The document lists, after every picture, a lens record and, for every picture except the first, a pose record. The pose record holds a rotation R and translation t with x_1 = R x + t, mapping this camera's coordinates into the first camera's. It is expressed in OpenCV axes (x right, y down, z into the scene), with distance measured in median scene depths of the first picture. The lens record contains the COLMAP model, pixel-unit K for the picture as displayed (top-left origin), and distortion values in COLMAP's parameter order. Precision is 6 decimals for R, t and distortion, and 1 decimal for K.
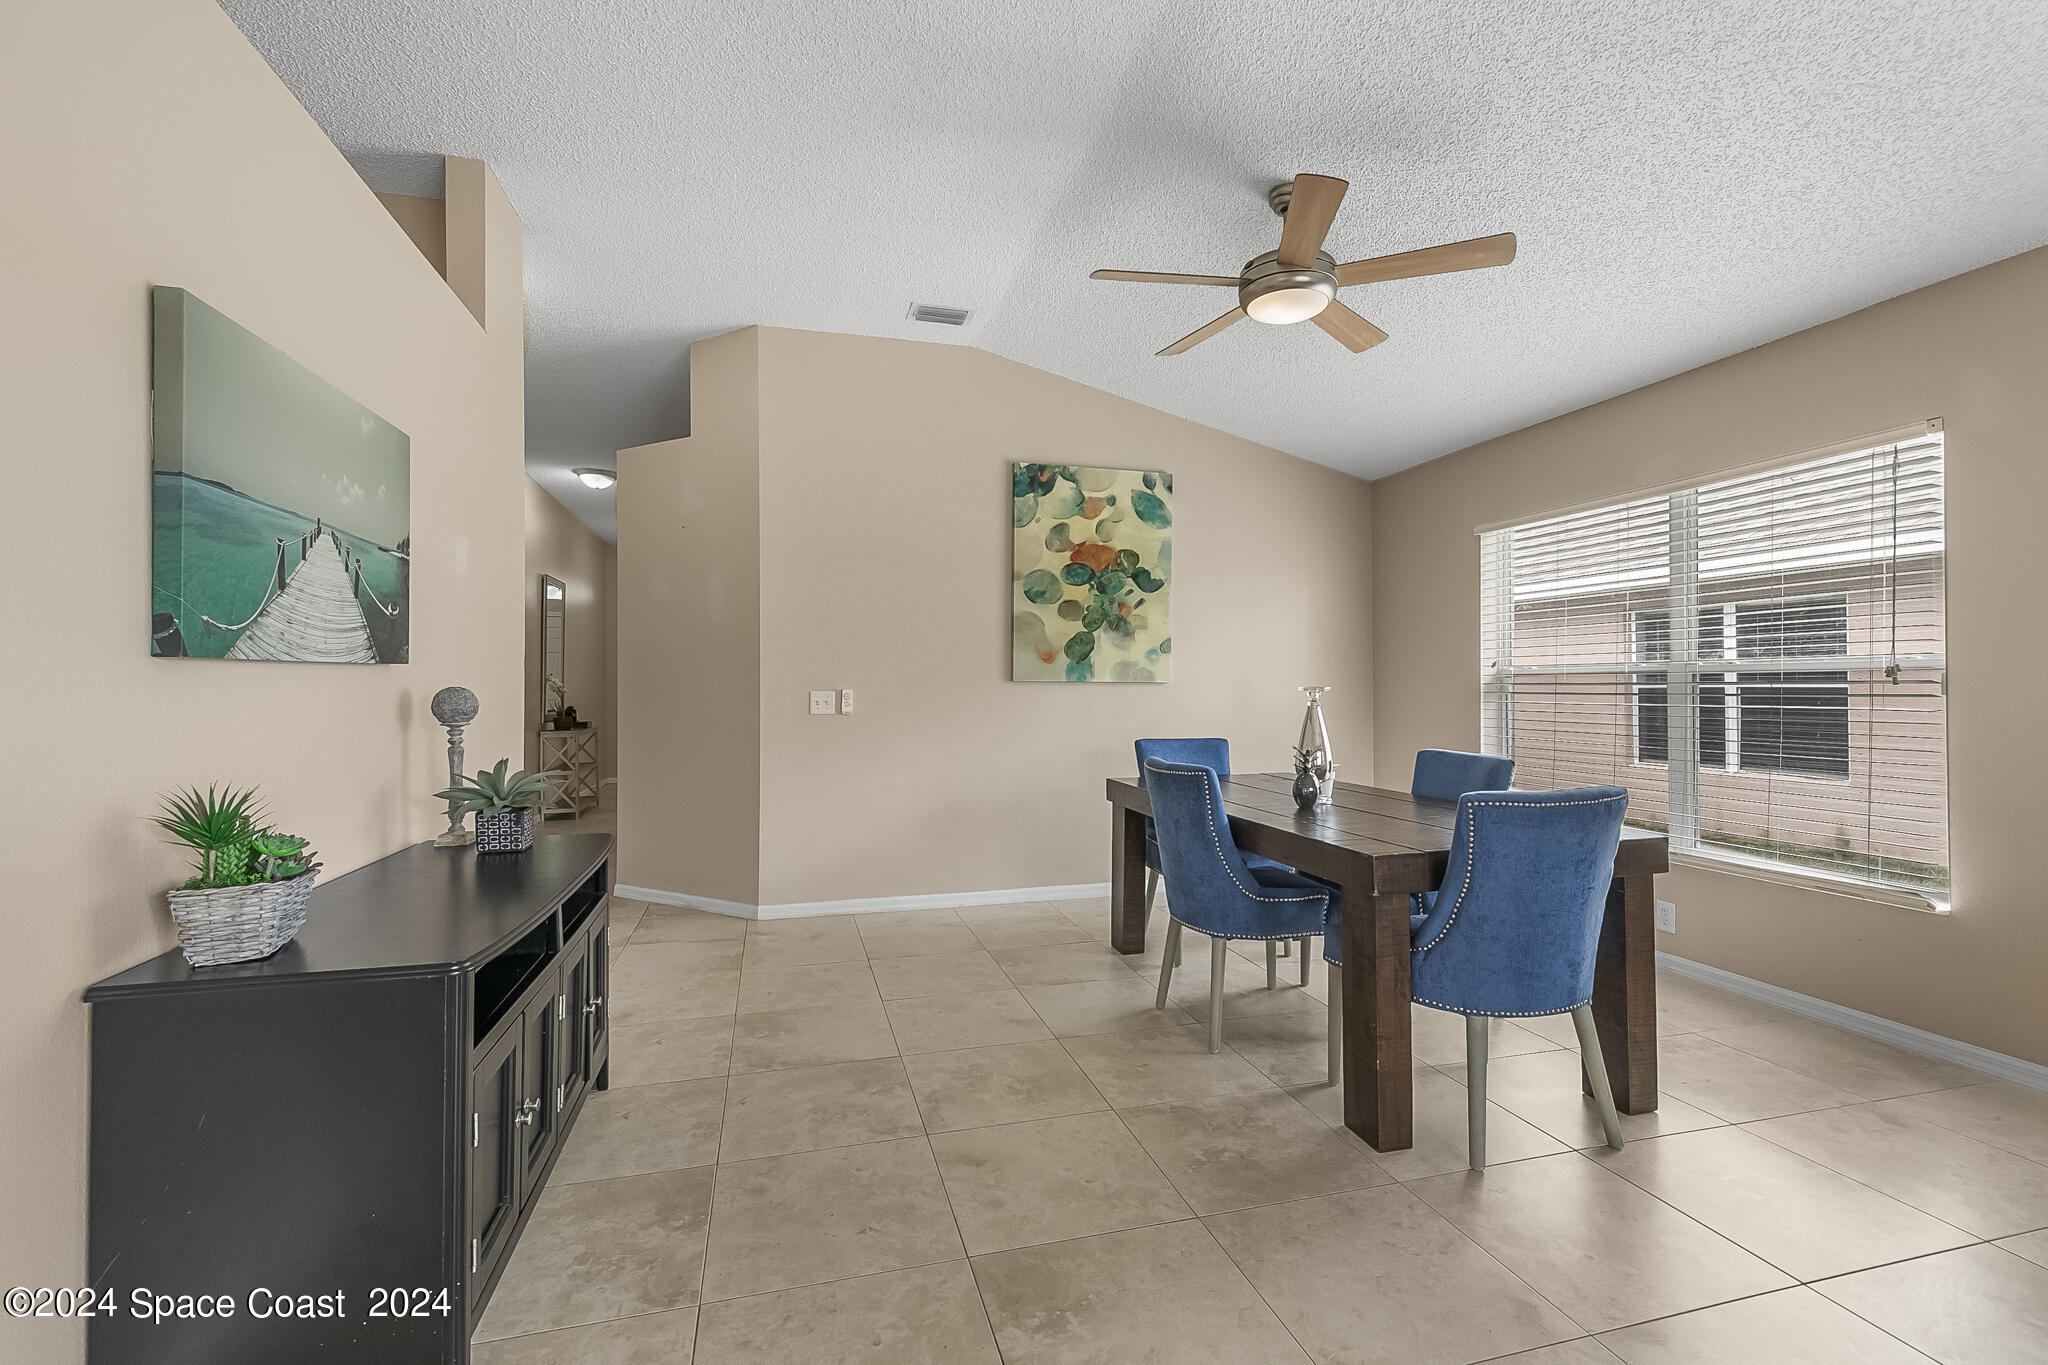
lens RADIAL K [[901.1, 0, 1022.9], [0, 901.1, 681.3], [0, 0, 1]] dist [0.003029, 0.001205]
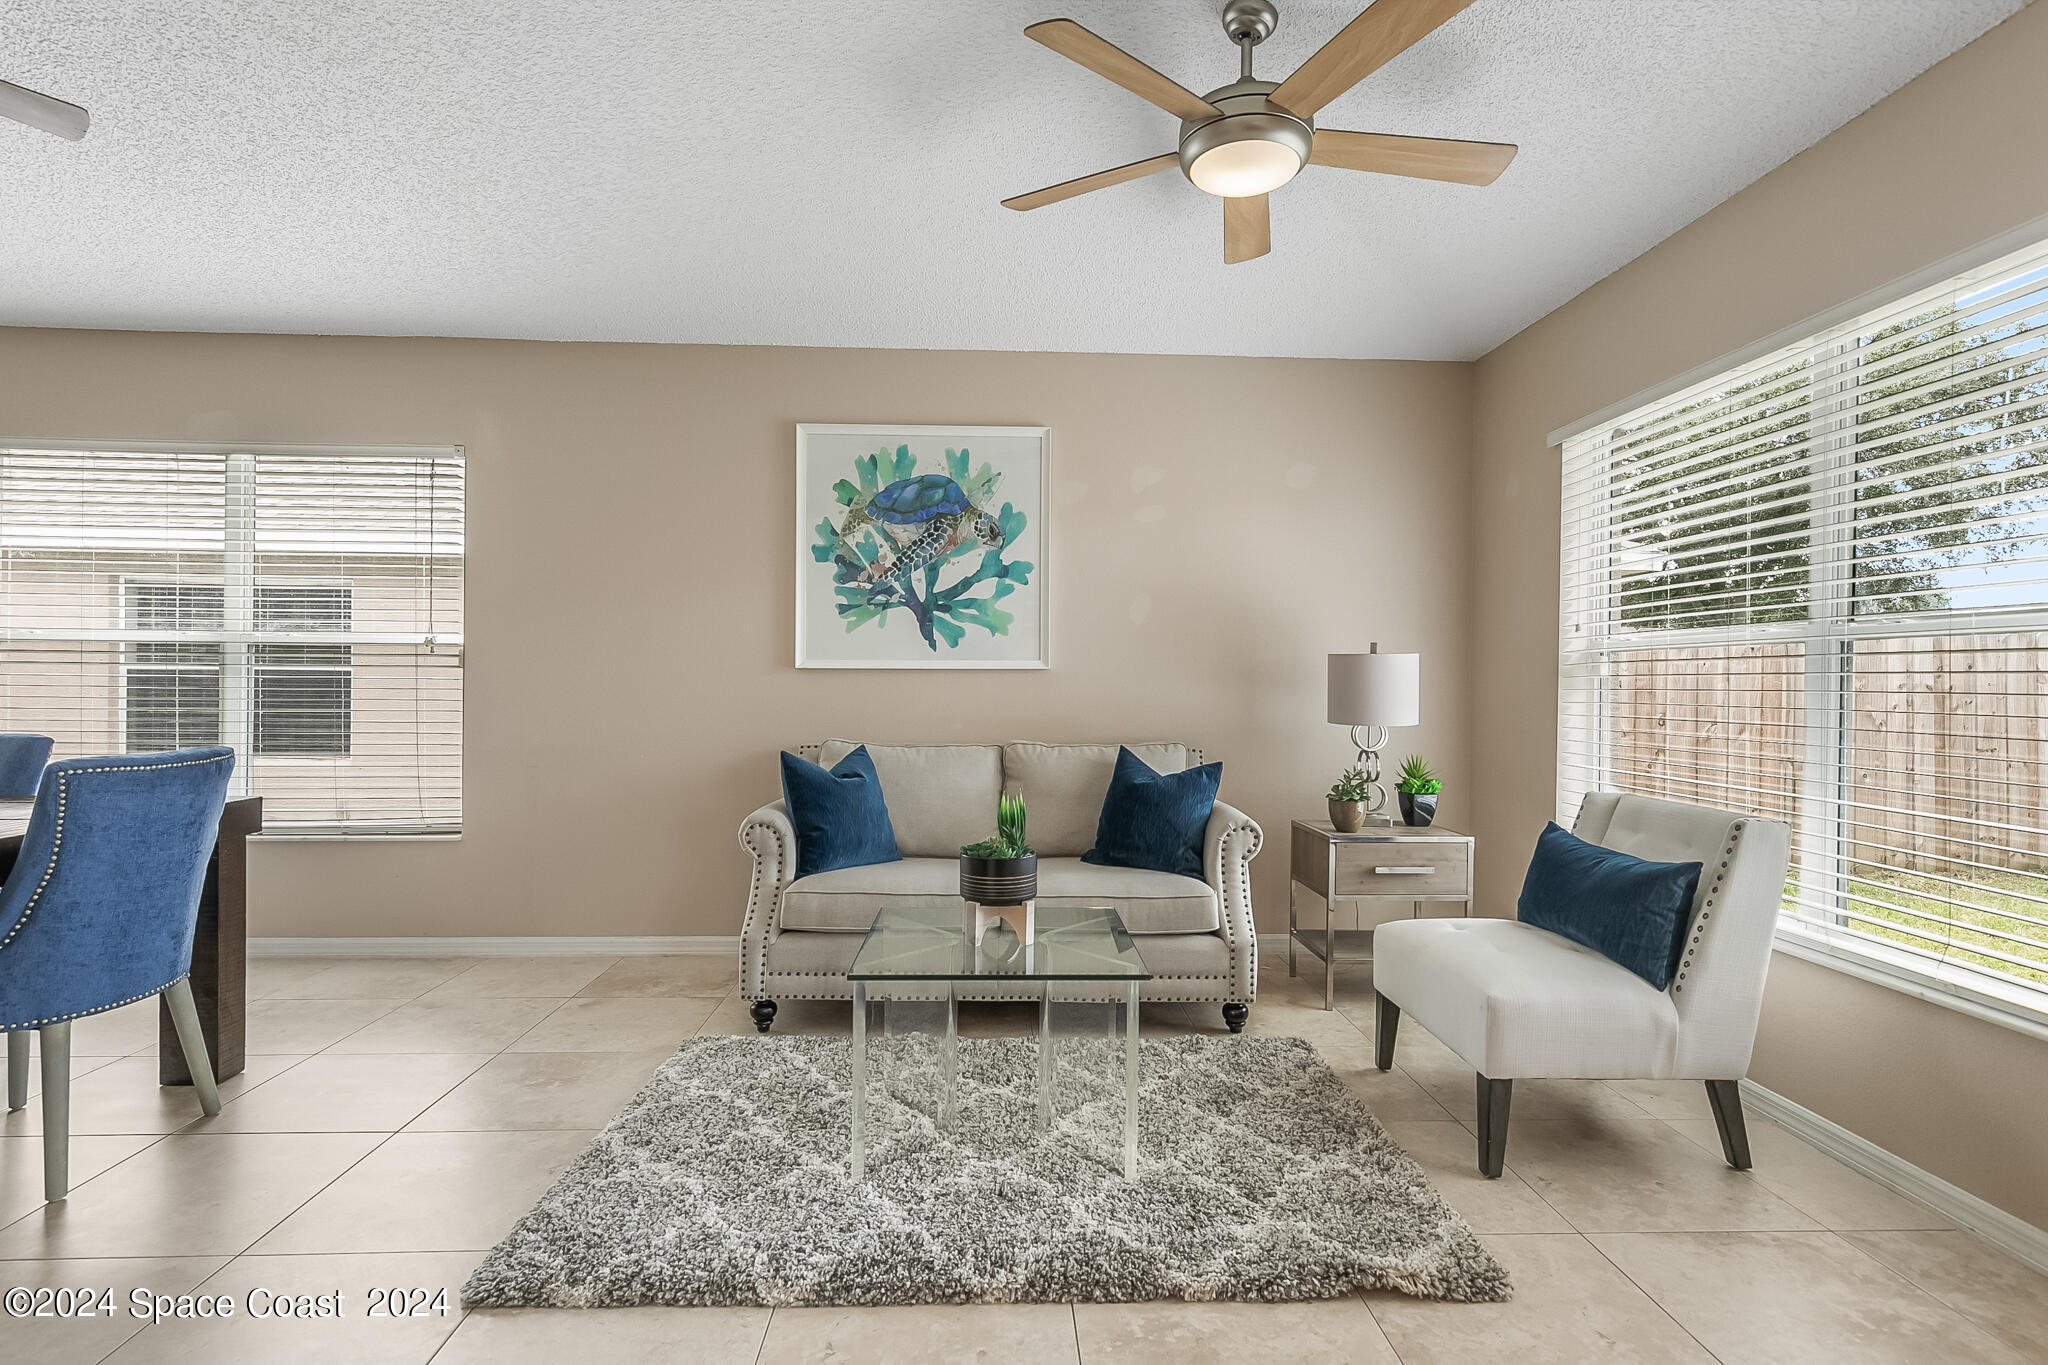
lens RADIAL K [[1011.9, 0, 1032.5], [0, 1011.9, 679.8], [0, 0, 1]] dist [0.010127, -0.002691]
pose [[0.216576, 0.009496, 0.976220, -0.187123], [-0.016554, 0.999845, -0.006053, 0.028623], [-0.976125, -0.014850, 0.216699, -0.081008]]
